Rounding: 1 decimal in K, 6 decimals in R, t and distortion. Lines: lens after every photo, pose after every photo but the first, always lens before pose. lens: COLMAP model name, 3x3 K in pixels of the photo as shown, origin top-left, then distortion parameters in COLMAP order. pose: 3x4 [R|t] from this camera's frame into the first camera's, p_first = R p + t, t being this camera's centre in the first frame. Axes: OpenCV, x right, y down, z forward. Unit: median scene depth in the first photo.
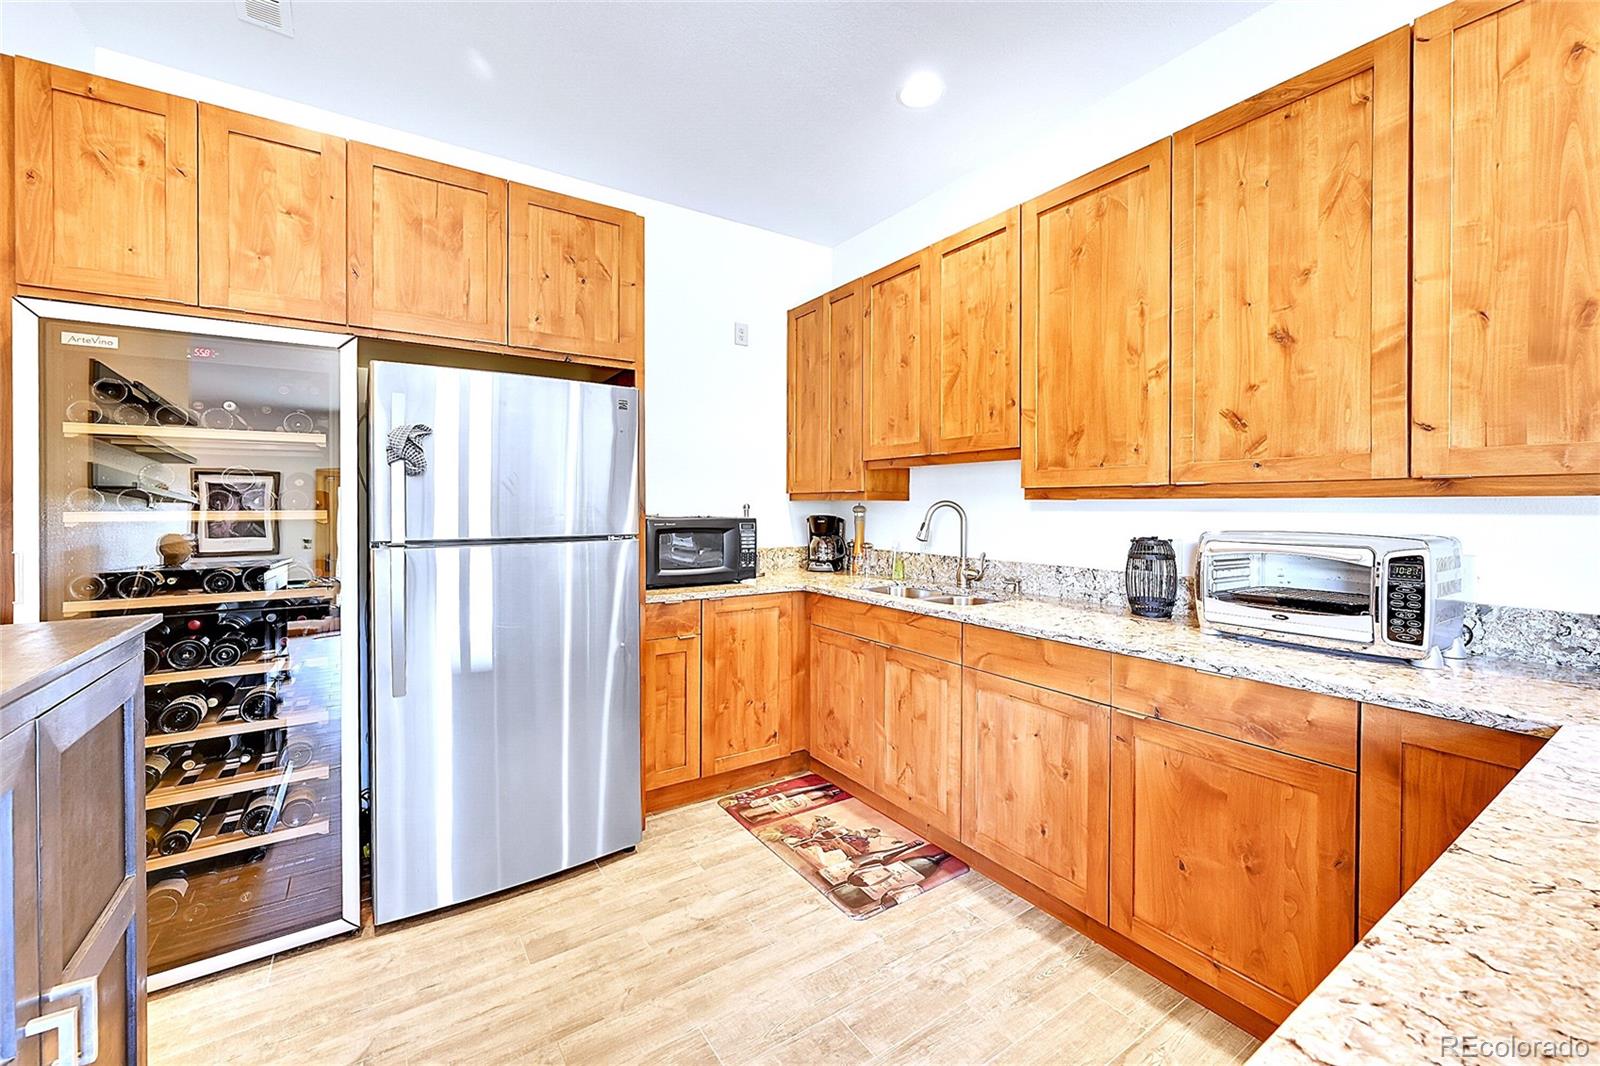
lens RADIAL K [[593.9, 0, 798.6], [0, 593.9, 502.1], [0, 0, 1]] dist [0.000533, 0.000040]
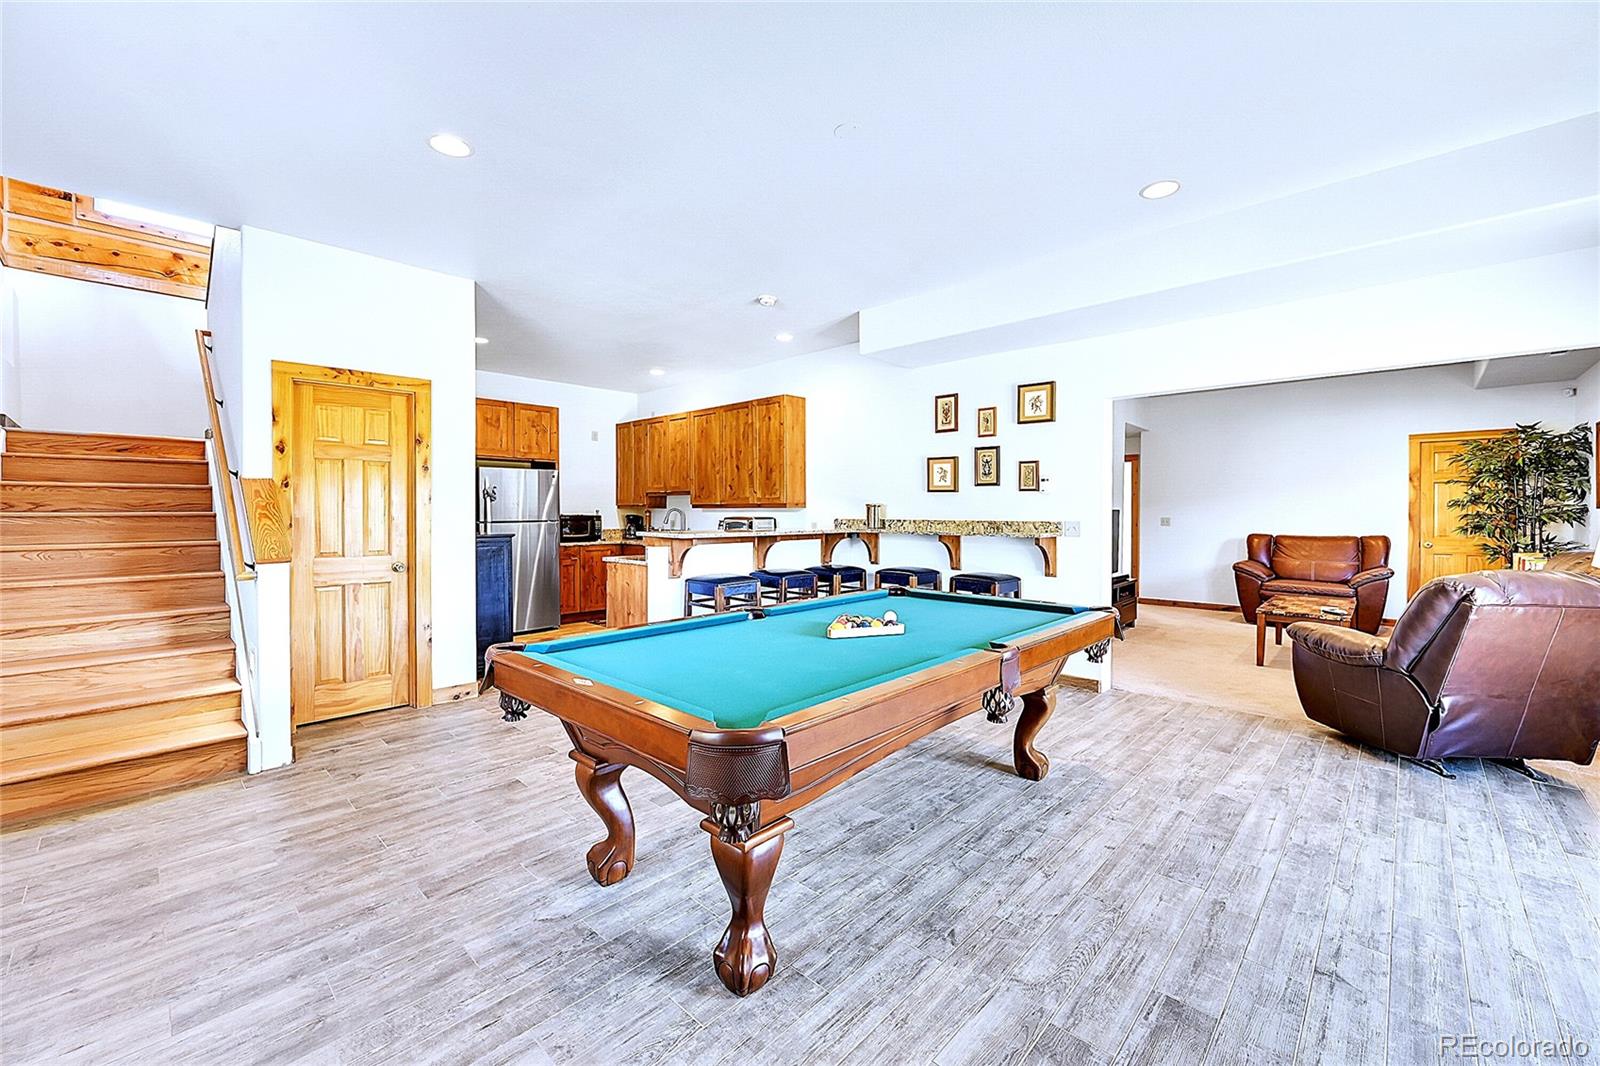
lens RADIAL K [[653.9, 0, 796.2], [0, 653.9, 517.6], [0, 0, 1]] dist [0.000088, -0.000010]
pose [[0.980129, -0.003848, 0.198322, 0.220337], [0.001123, 0.999903, 0.013850, -0.002395], [-0.198356, -0.013352, 0.980039, -2.185943]]
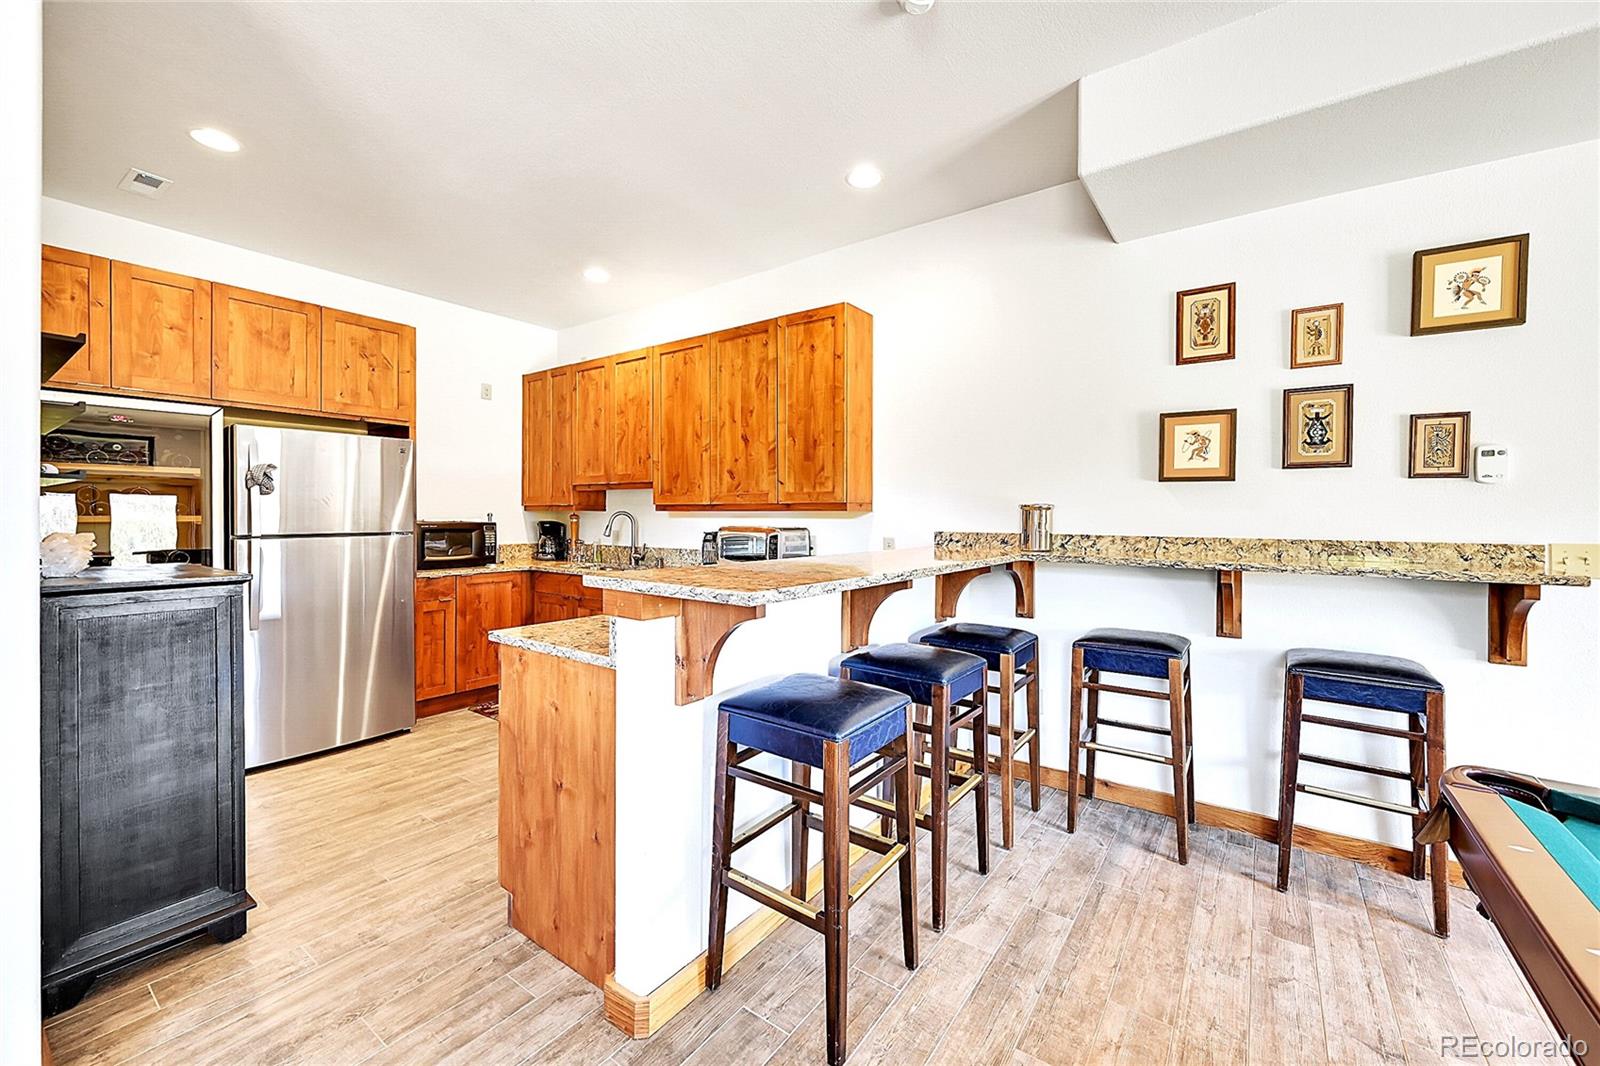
lens RADIAL K [[647.2, 0, 770.5], [0, 647.2, 518.1], [0, 0, 1]] dist [0.000298, -0.000057]
pose [[0.955199, 0.001332, 0.295962, 0.123825], [-0.004127, 0.999953, 0.008819, -0.001697], [-0.295936, -0.009645, 0.955159, -0.885550]]
